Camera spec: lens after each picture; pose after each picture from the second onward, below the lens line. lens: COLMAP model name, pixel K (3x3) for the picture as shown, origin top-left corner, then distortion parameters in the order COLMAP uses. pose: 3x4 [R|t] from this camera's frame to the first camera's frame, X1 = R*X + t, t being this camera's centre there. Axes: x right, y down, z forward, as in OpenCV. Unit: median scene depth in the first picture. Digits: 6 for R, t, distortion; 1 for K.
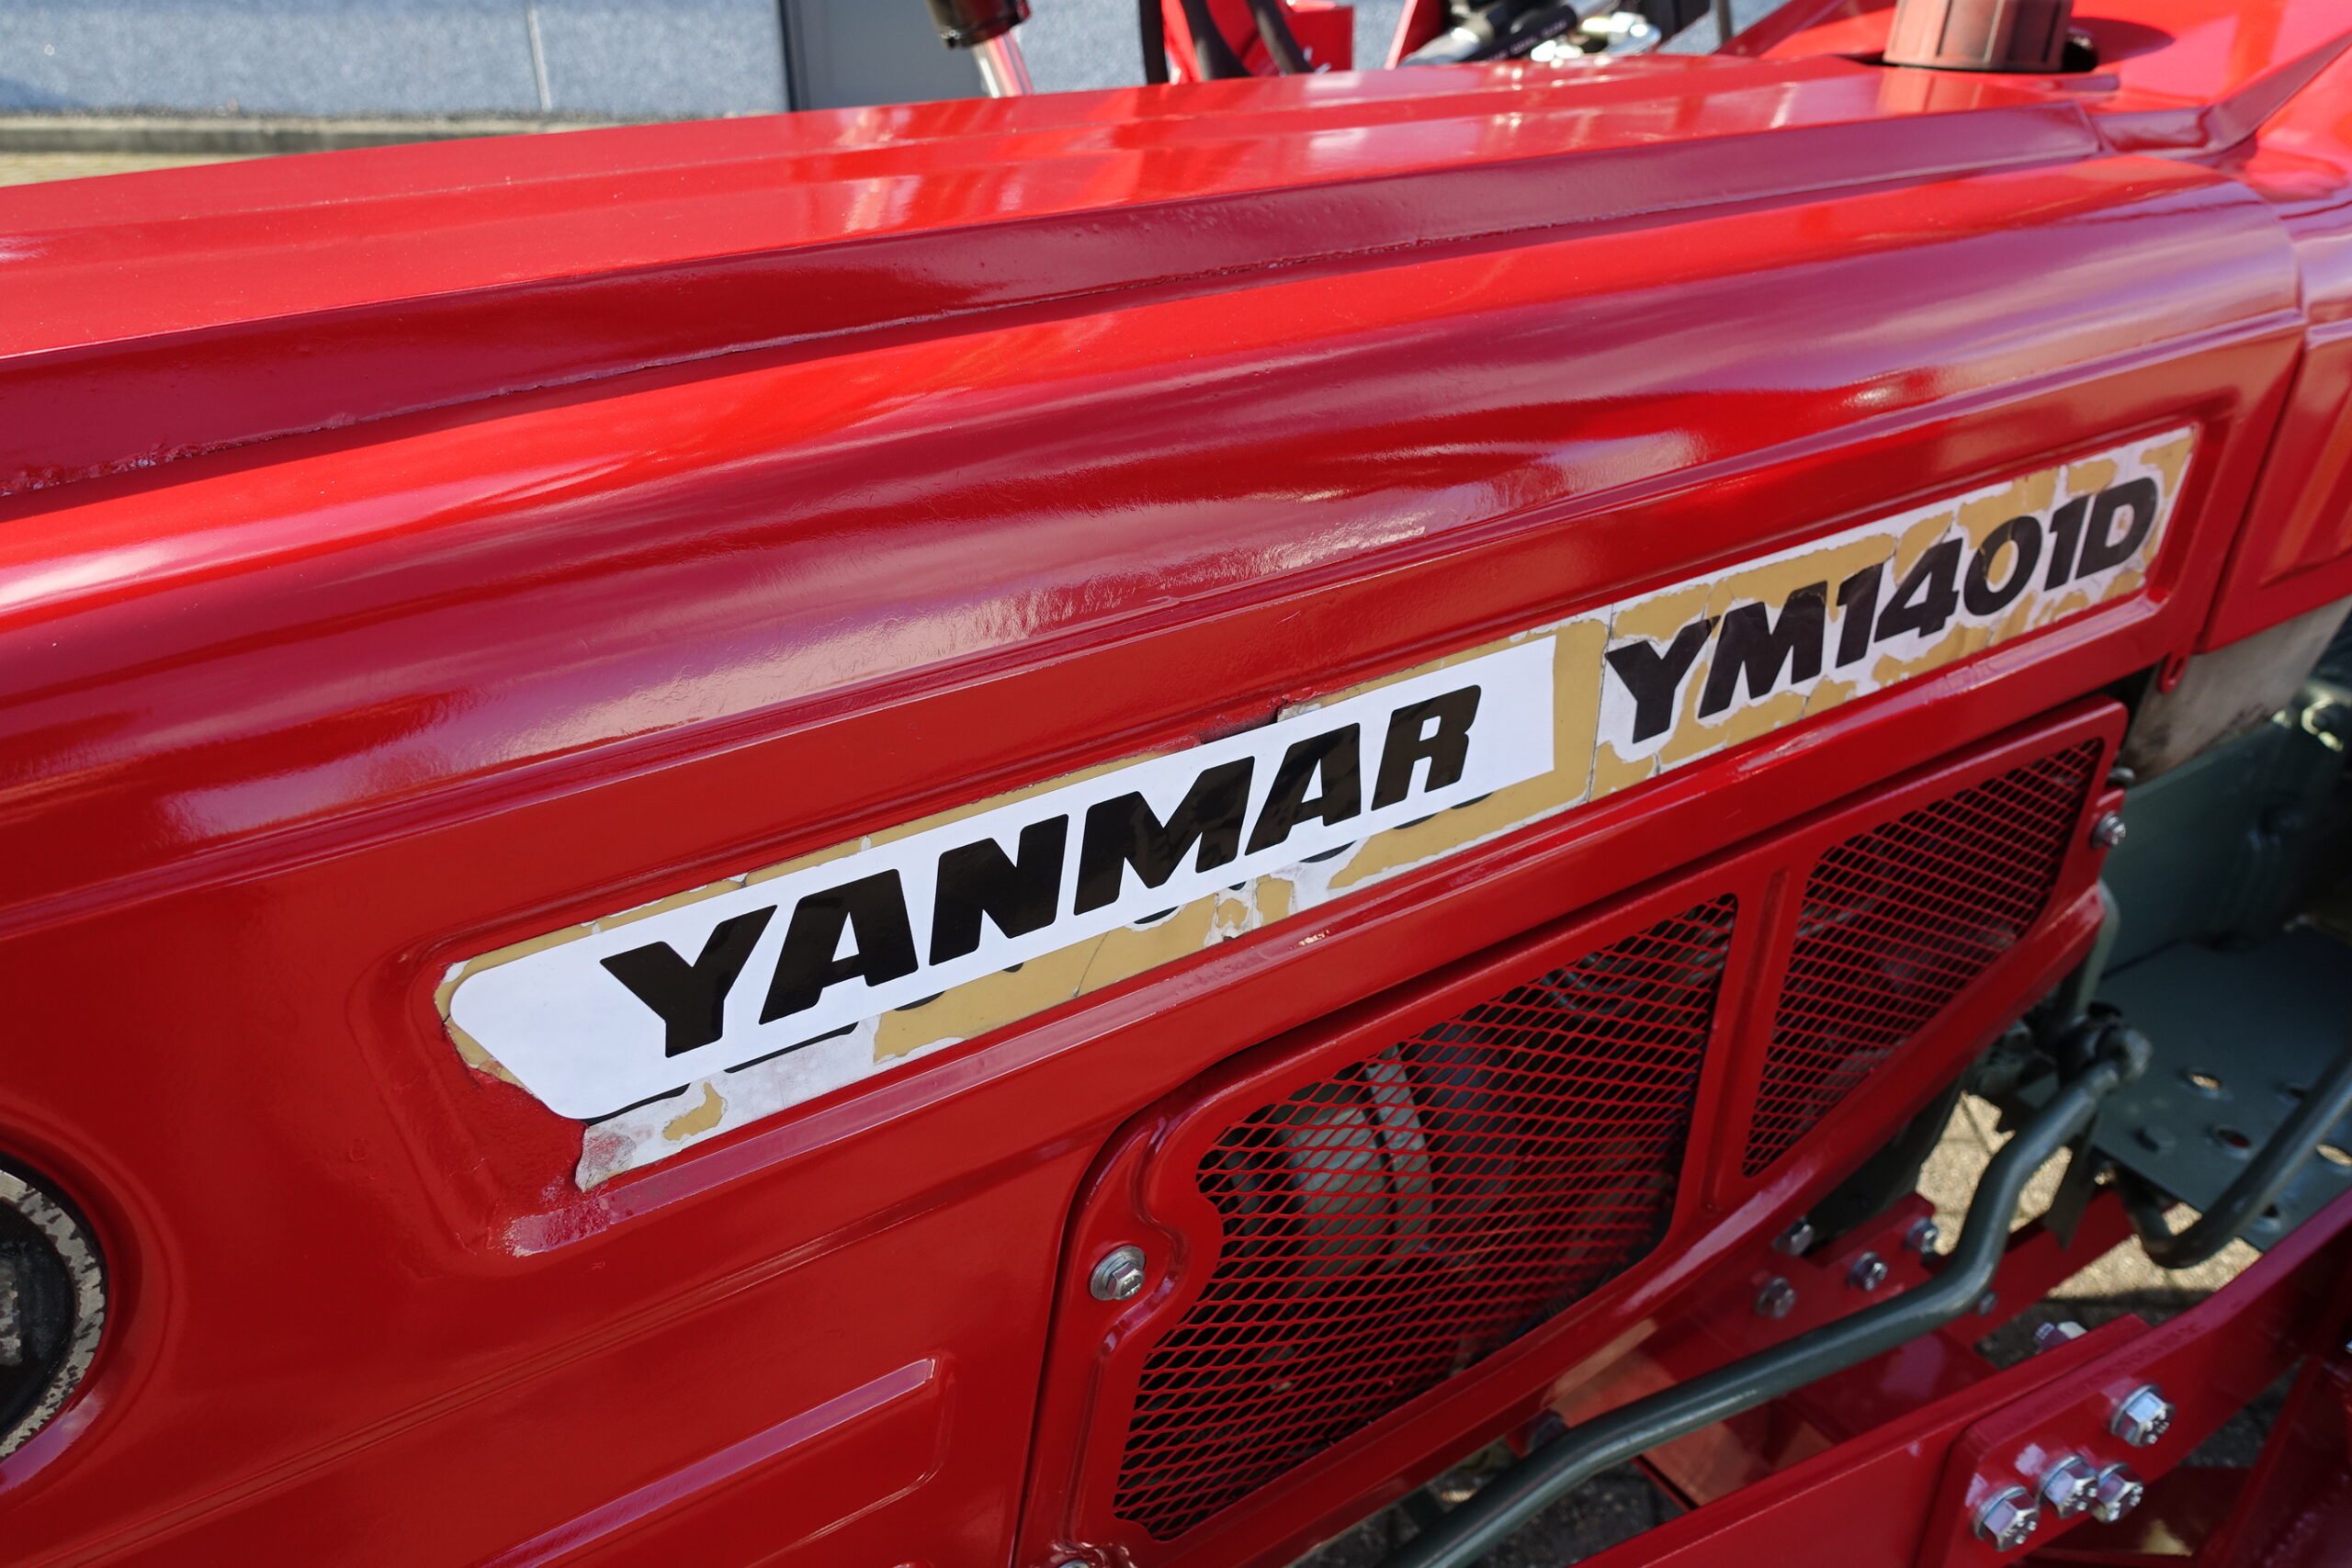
lens RADIAL K [[1602.9, 0, 1170.0], [0, 1602.9, 775.1], [0, 0, 1]] dist [-0.002574, -0.002049]
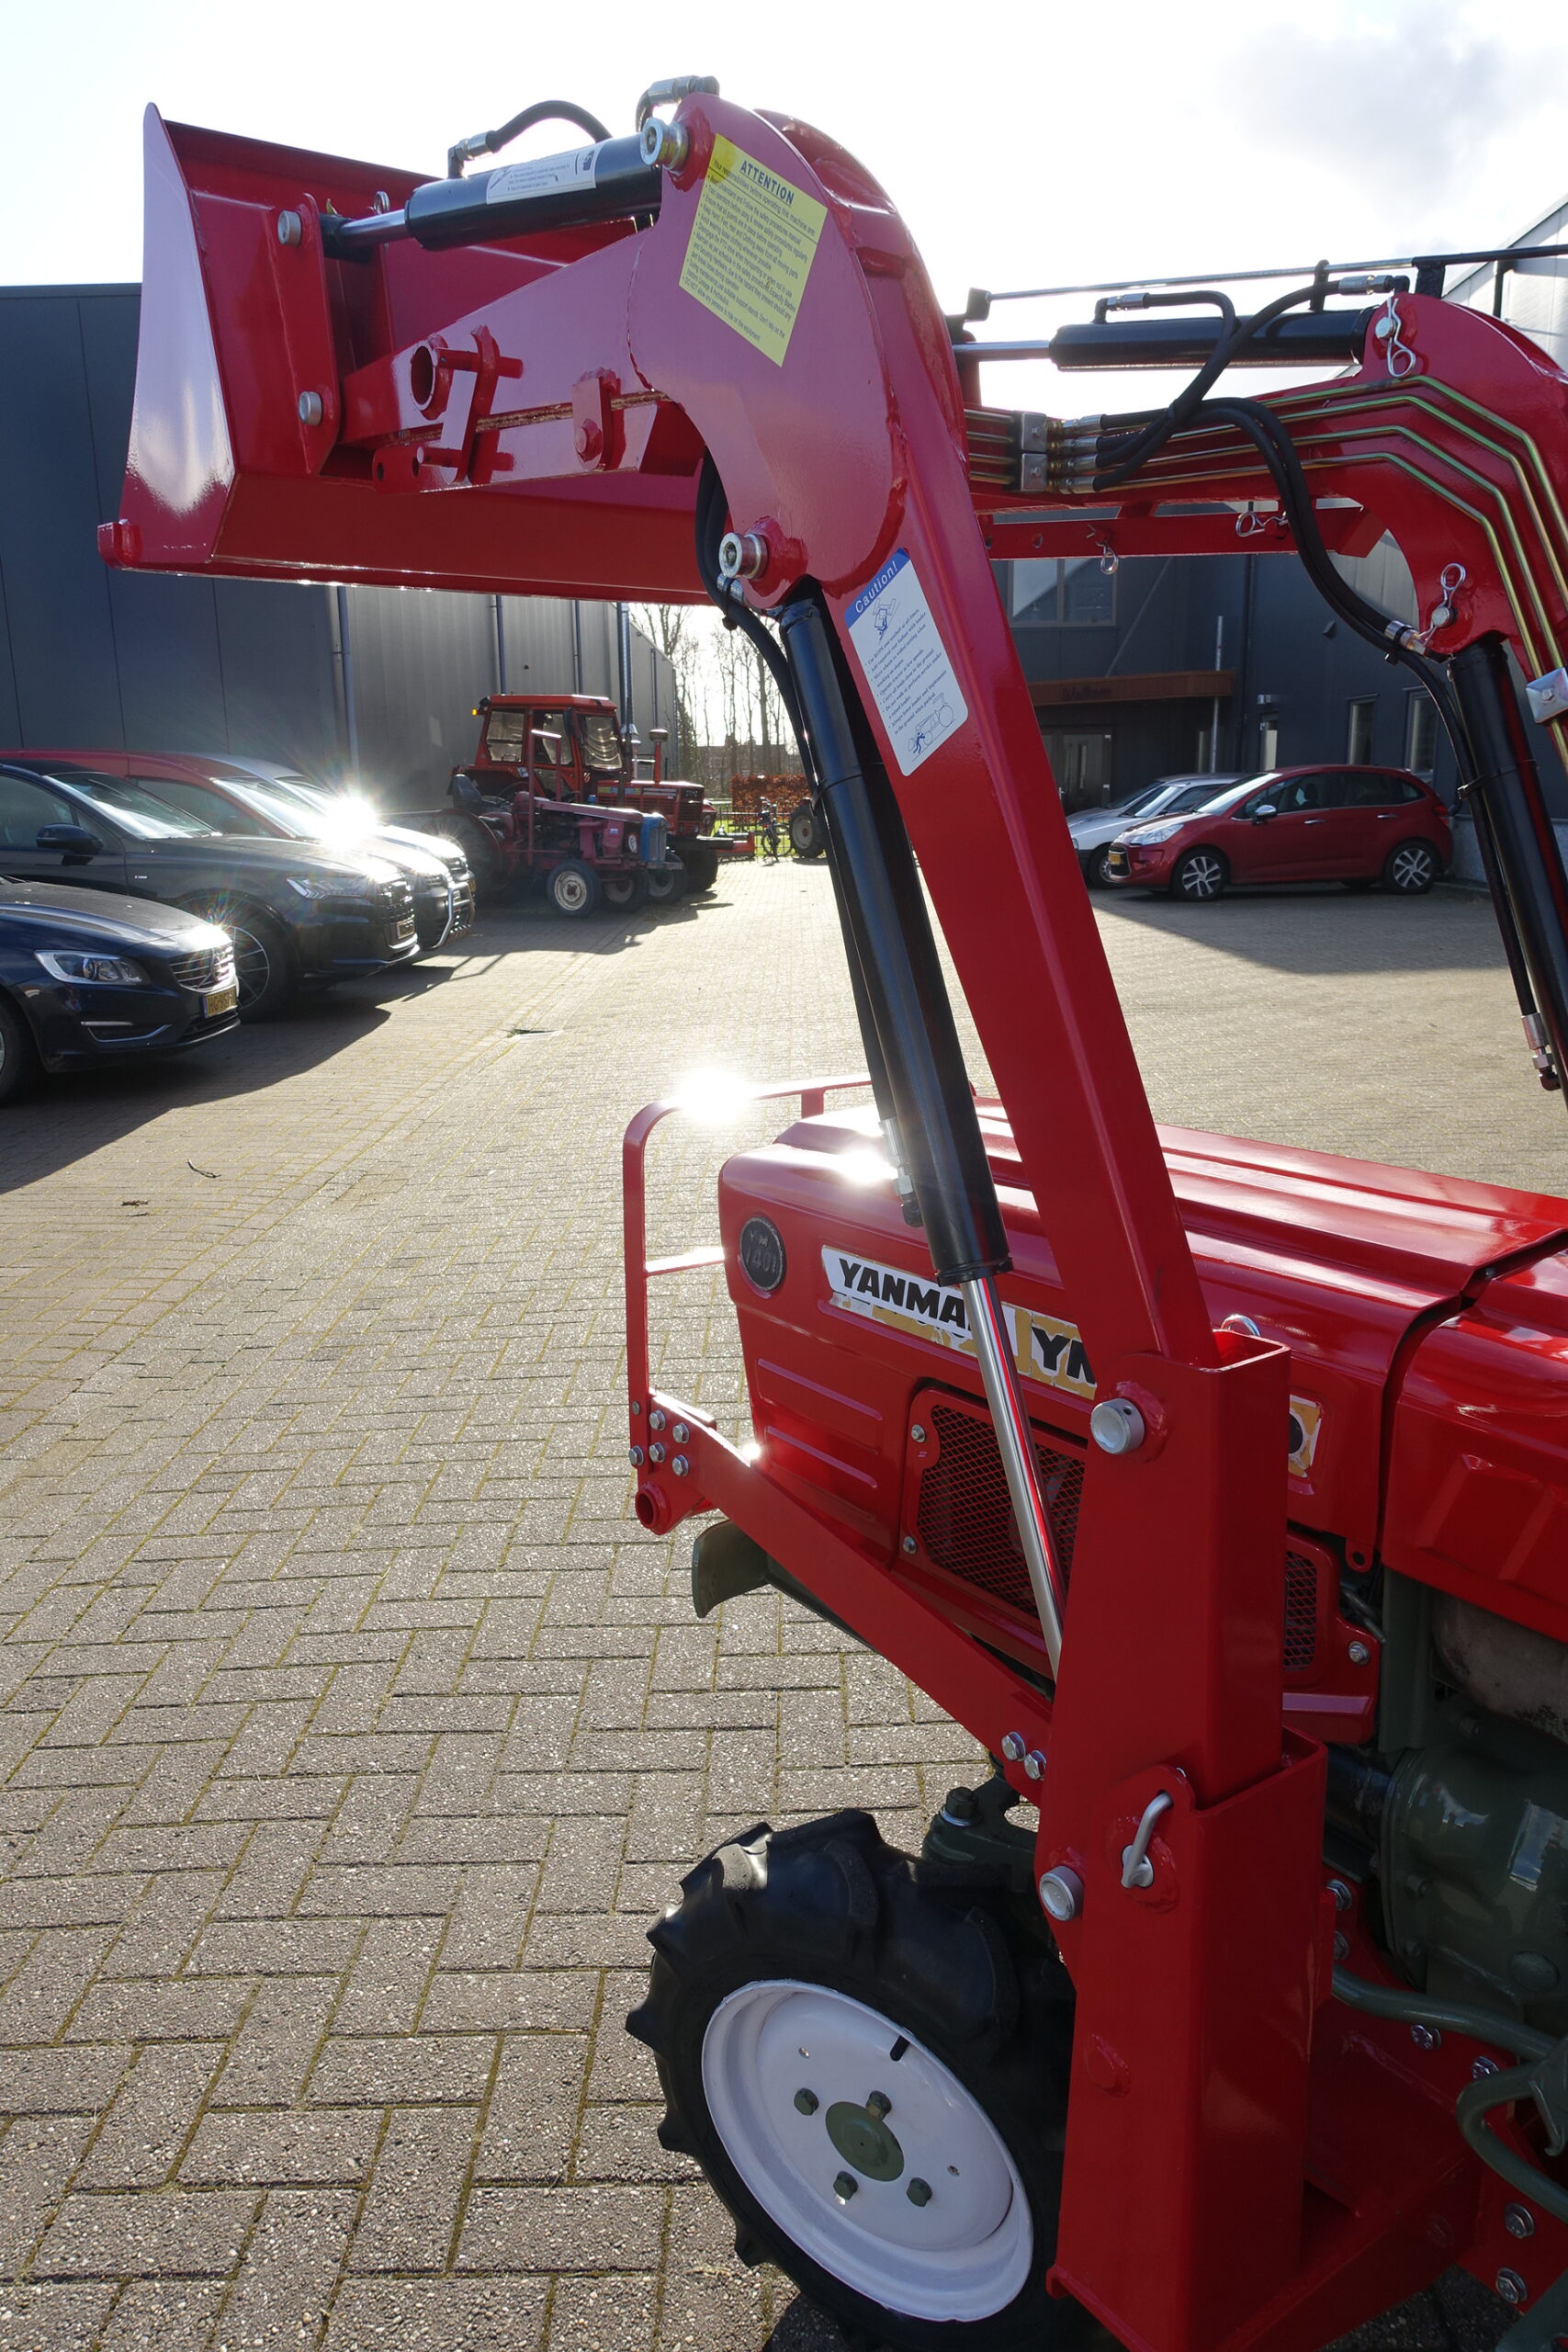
lens RADIAL K [[1620.8, 0, 777.2], [0, 1620.8, 1177.9], [0, 0, 1]] dist [-0.003036, 0.000191]
pose [[0.058268, 0.227848, -0.971952, 3.249840], [-0.463641, 0.868411, 0.175780, -0.652813], [0.884105, 0.440394, 0.156240, -0.075313]]
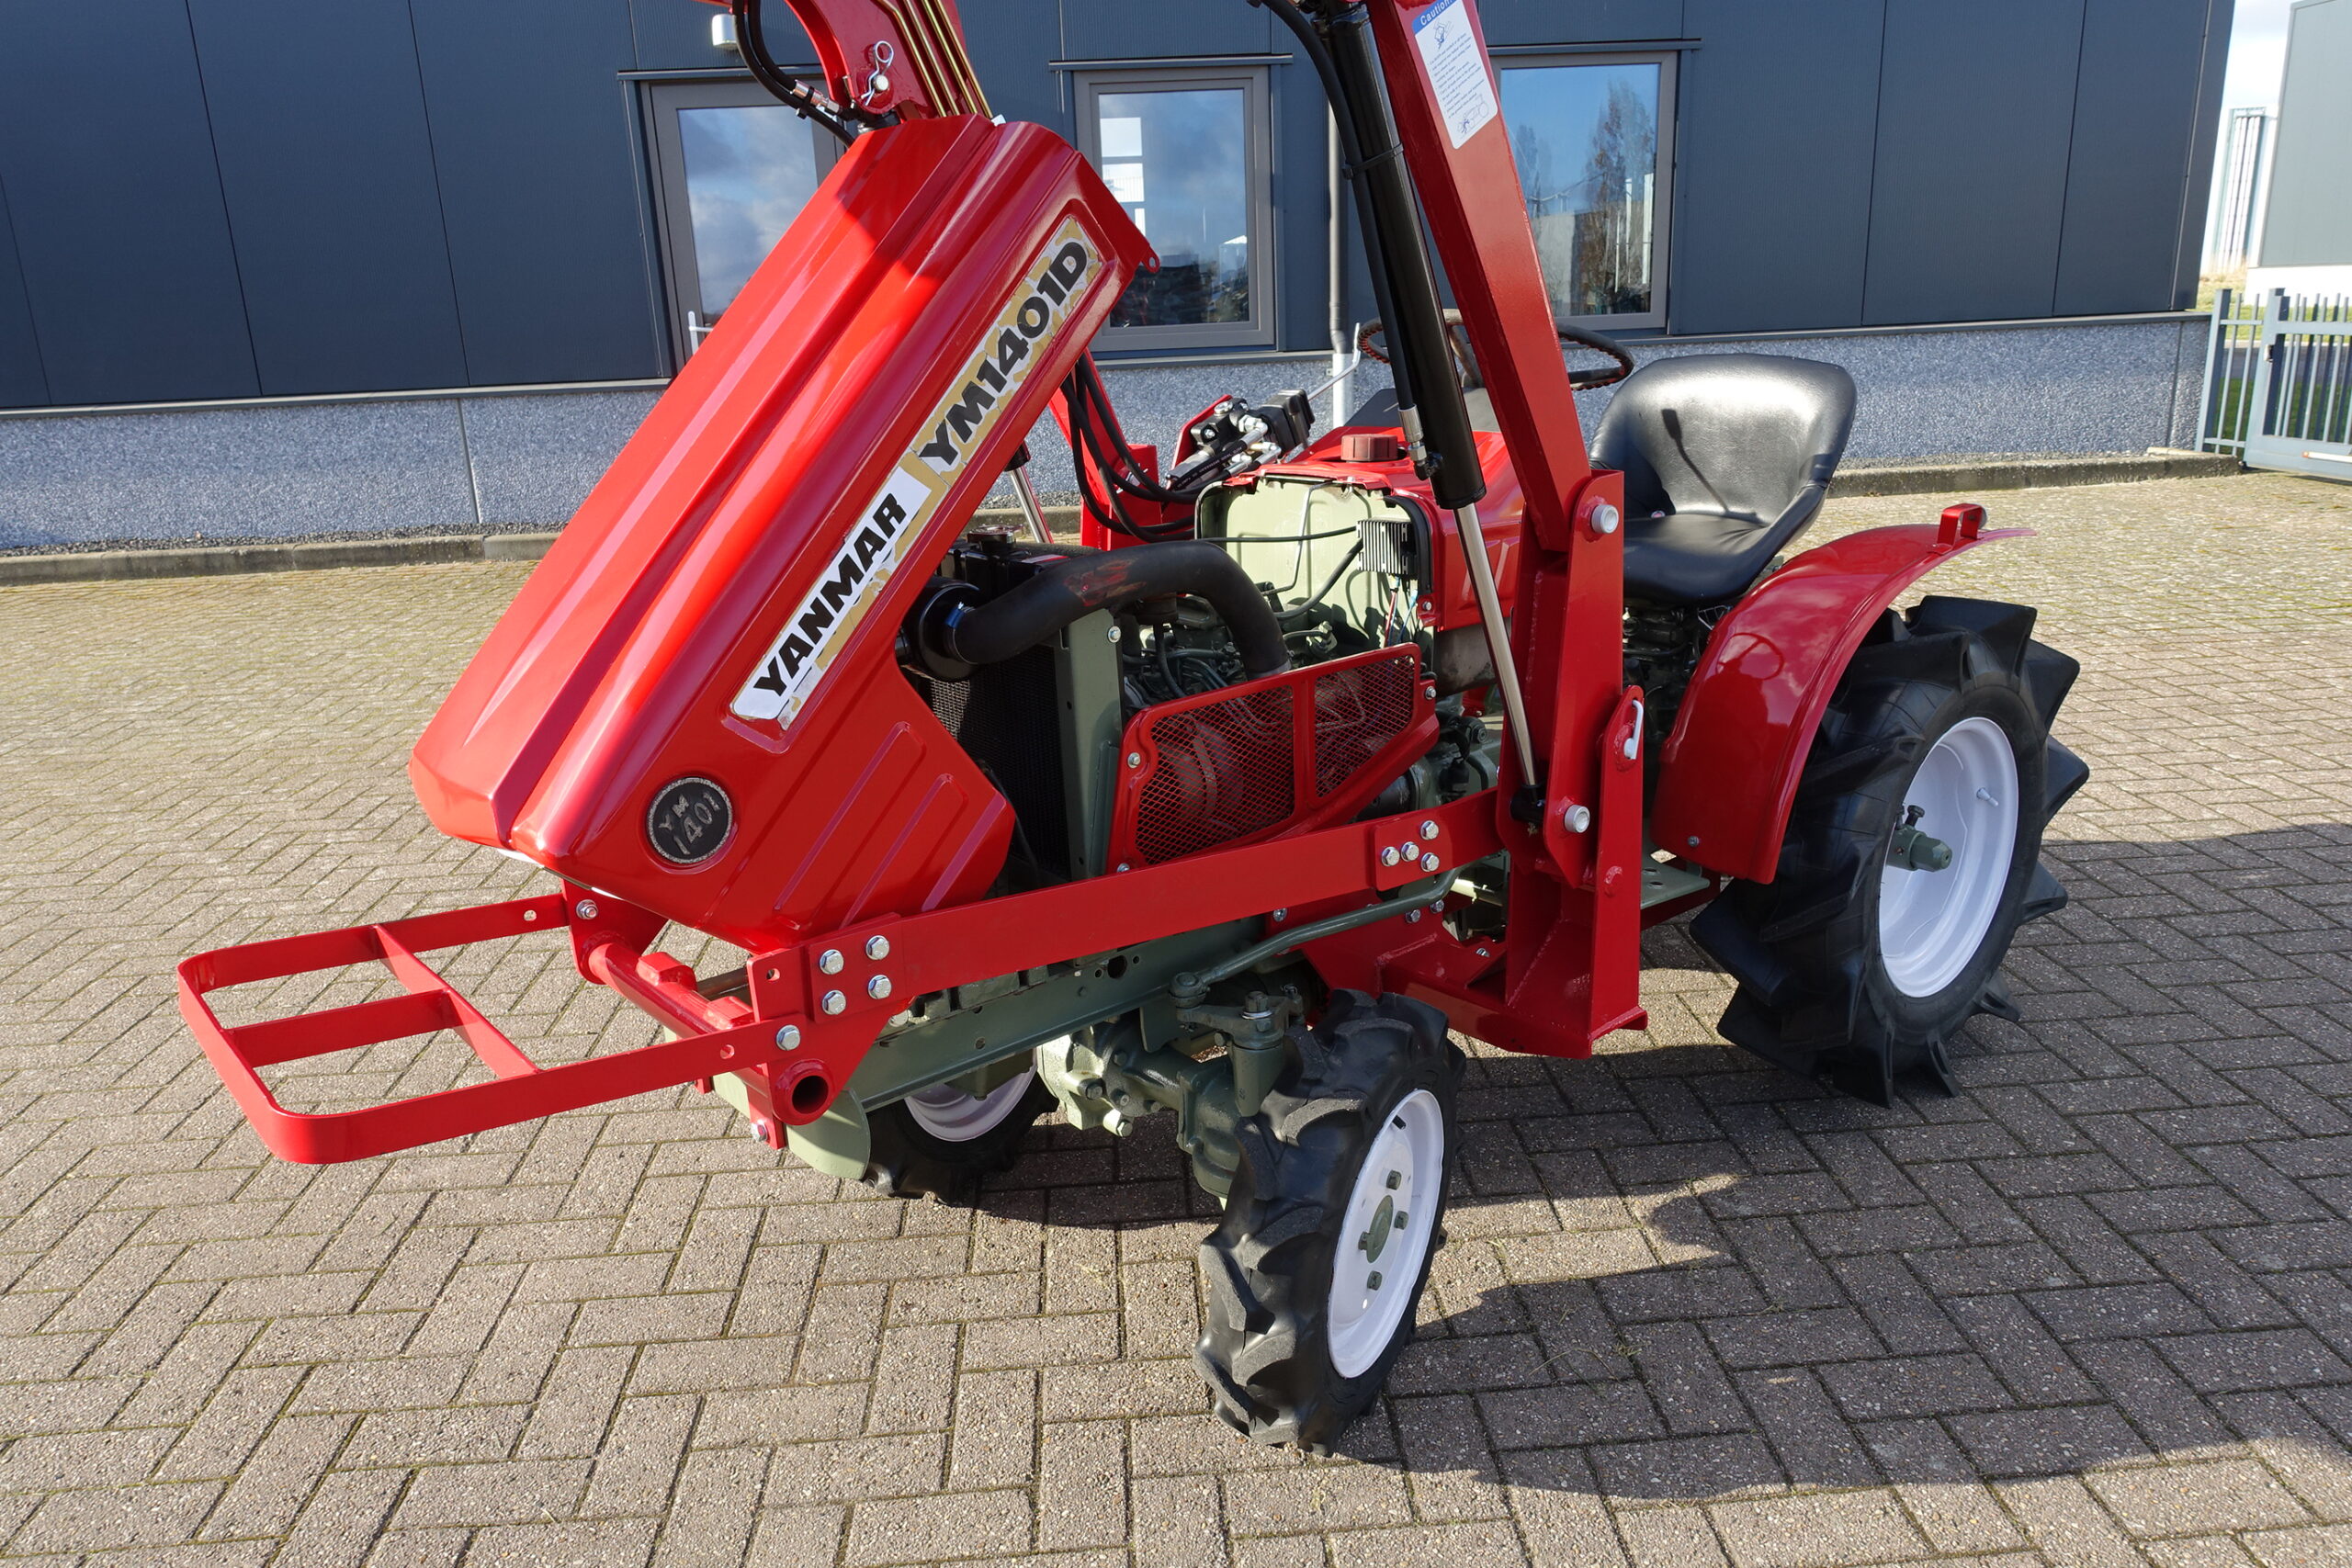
lens RADIAL K [[1607.0, 0, 1177.0], [0, 1607.0, 788.3], [0, 0, 1]] dist [0.000330, -0.007034]
pose [[0.991412, -0.076424, 0.106118, -0.352672], [0.096841, 0.974376, -0.203009, 1.199354], [-0.087884, 0.211542, 0.973410, -2.888336]]
